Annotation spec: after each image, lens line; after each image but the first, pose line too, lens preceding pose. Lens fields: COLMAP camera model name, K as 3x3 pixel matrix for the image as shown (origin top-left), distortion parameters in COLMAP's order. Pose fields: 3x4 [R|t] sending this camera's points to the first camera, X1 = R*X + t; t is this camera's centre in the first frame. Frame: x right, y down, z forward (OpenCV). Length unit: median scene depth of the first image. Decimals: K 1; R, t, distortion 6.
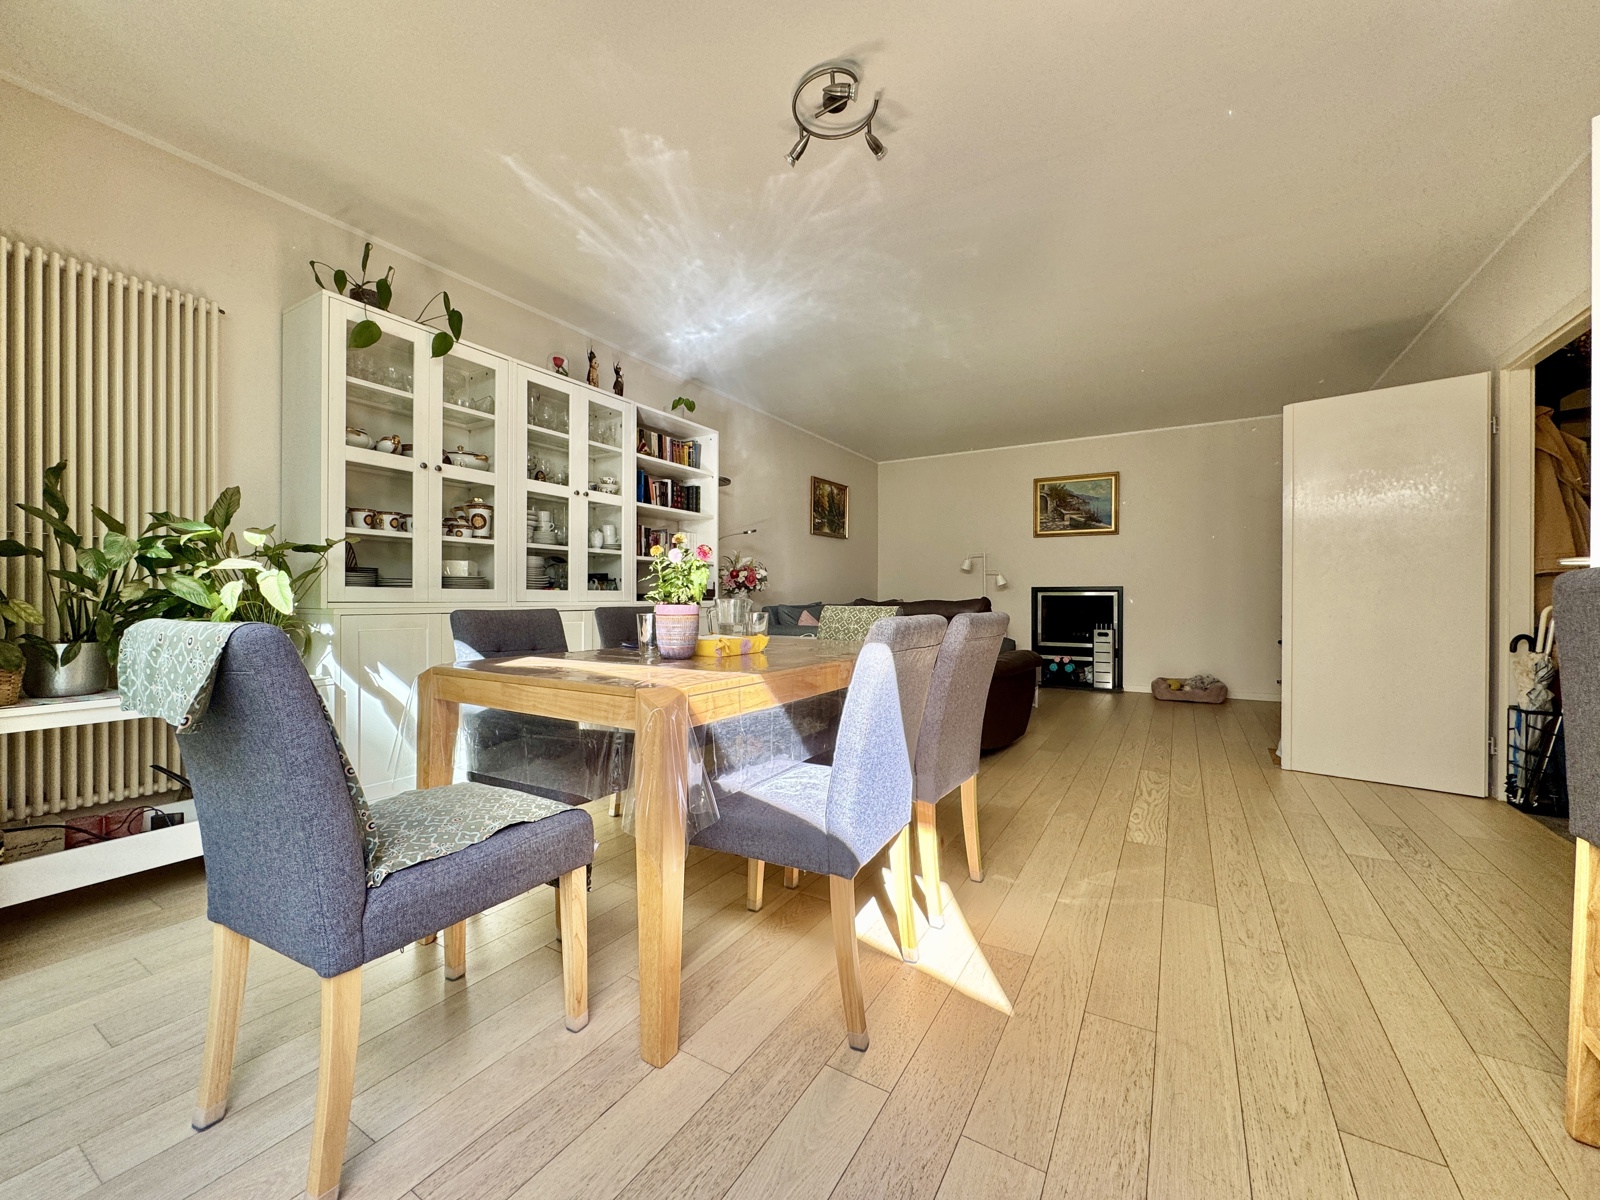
lens RADIAL K [[636.3, 0, 798.2], [0, 636.3, 601.1], [0, 0, 1]] dist [-0.003538, 0.000702]
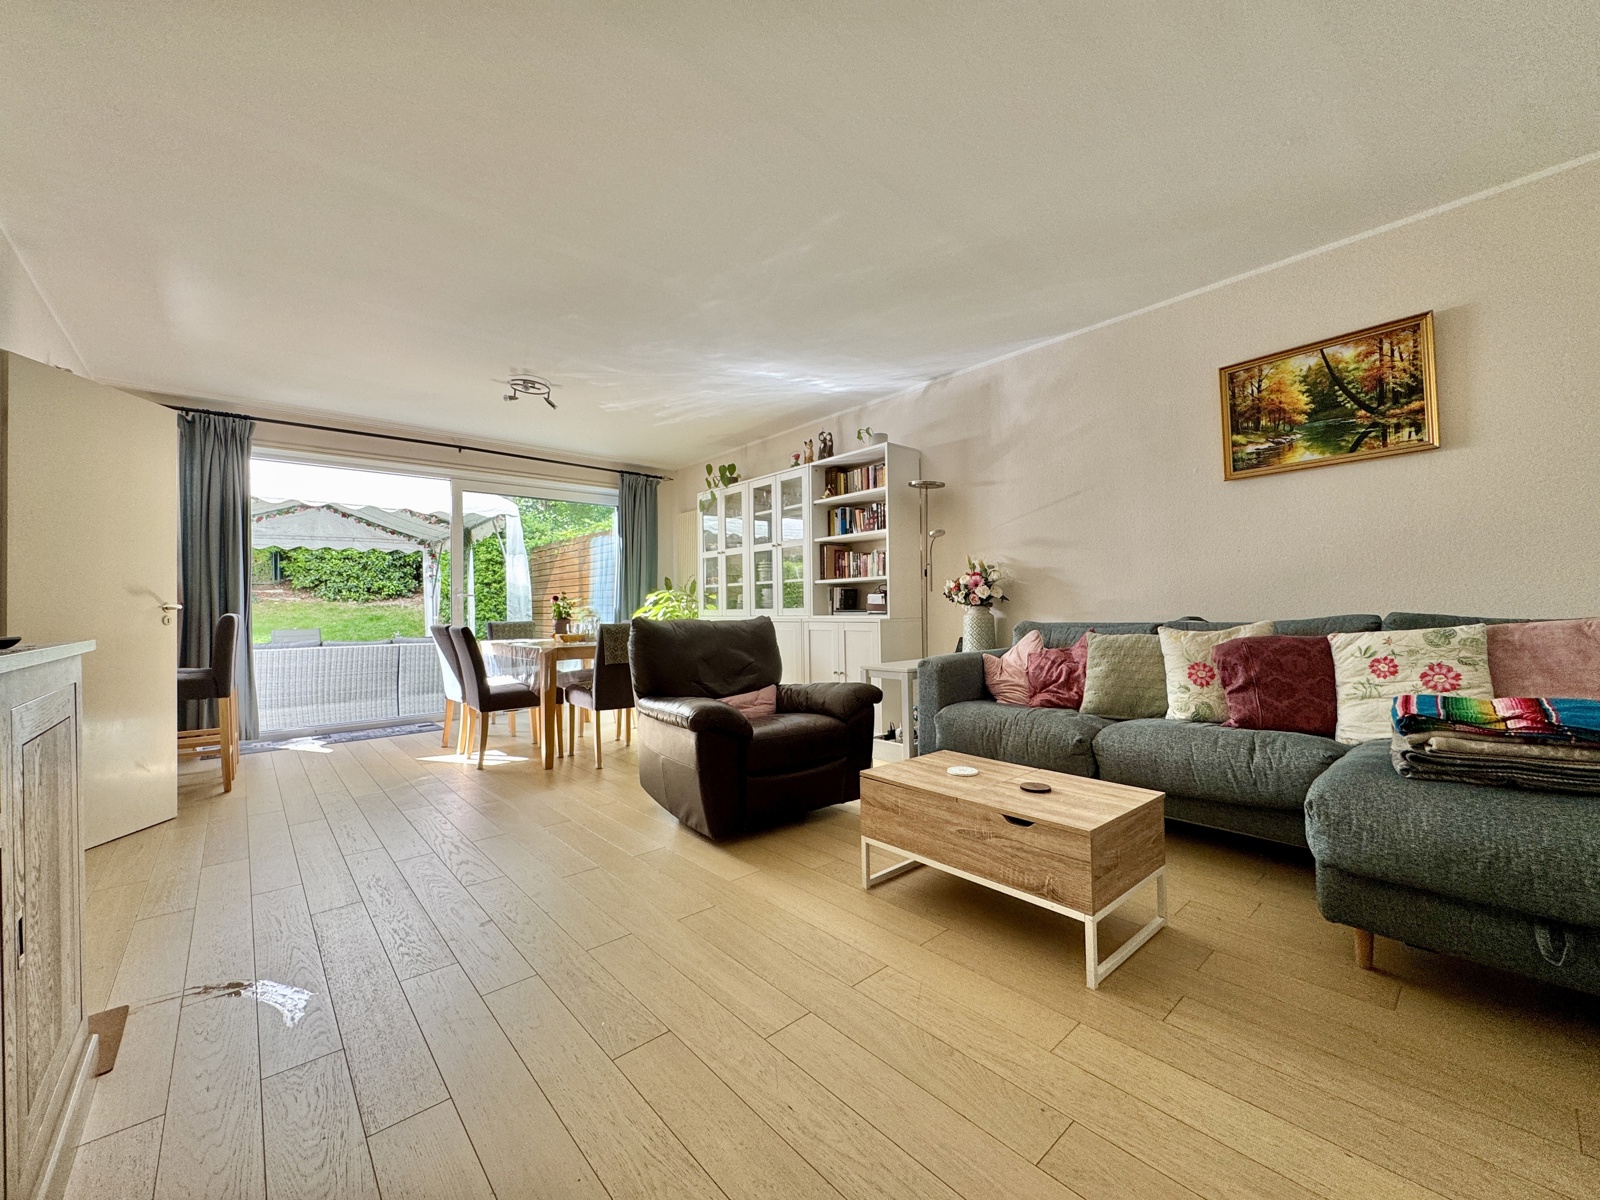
lens RADIAL K [[636.3, 0, 804.6], [0, 636.3, 600.6], [0, 0, 1]] dist [-0.003538, 0.000702]
pose [[-0.296195, -0.010316, -0.955072, 0.598271], [0.010043, 0.999853, -0.013914, -0.007364], [0.955075, -0.013713, -0.296048, 0.825391]]
